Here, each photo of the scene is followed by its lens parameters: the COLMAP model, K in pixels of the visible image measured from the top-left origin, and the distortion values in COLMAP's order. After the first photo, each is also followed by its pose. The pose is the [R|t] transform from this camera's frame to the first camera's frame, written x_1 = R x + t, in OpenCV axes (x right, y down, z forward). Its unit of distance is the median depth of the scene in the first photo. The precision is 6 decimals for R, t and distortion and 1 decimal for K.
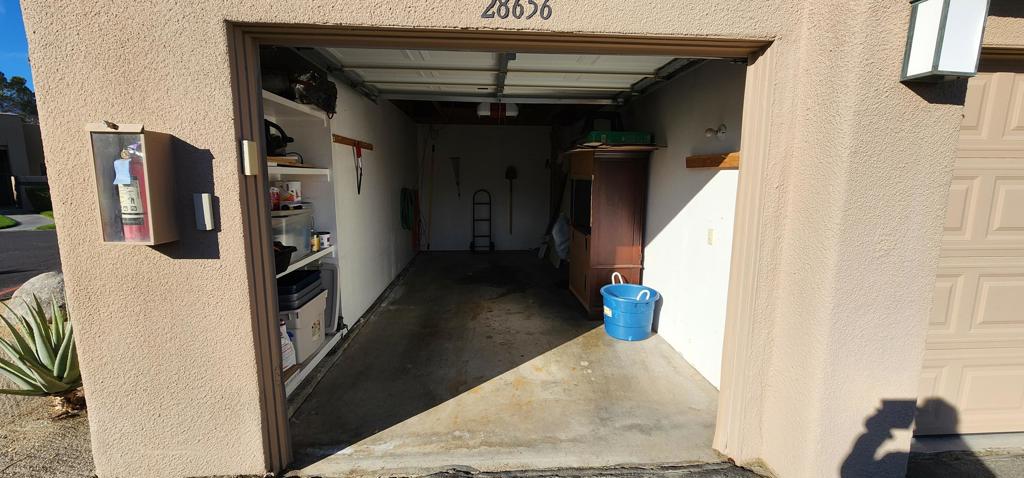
lens RADIAL K [[420.9, 0, 512.0], [0, 420.9, 239.0], [0, 0, 1]] dist [-0.000113, 0.000623]
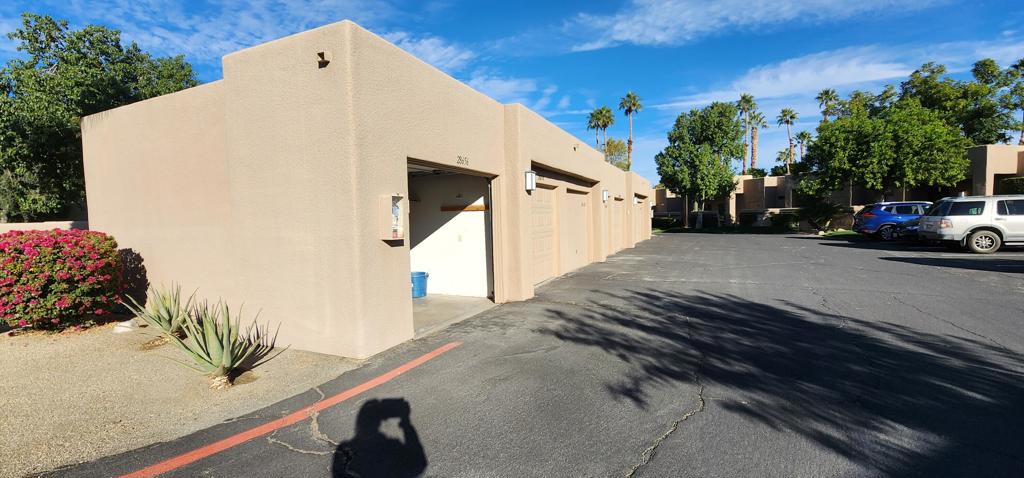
lens RADIAL K [[420.9, 0, 512.0], [0, 420.9, 239.0], [0, 0, 1]] dist [-0.000113, 0.000623]
pose [[0.483660, -0.059720, 0.873216, -2.623379], [0.152879, 0.988097, -0.017100, 0.149690], [-0.861801, 0.141767, 0.487033, -0.802113]]
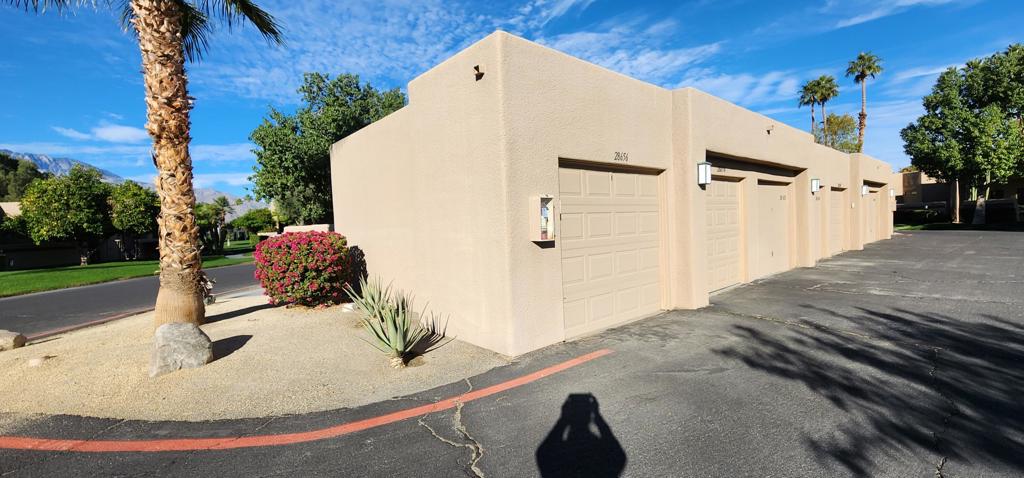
lens RADIAL K [[420.9, 0, 512.0], [0, 420.9, 239.0], [0, 0, 1]] dist [-0.000113, 0.000623]
pose [[0.799499, -0.061081, 0.597554, -2.434201], [0.130084, 0.988814, -0.072972, 0.150213], [-0.586413, 0.136073, 0.798501, -0.871046]]
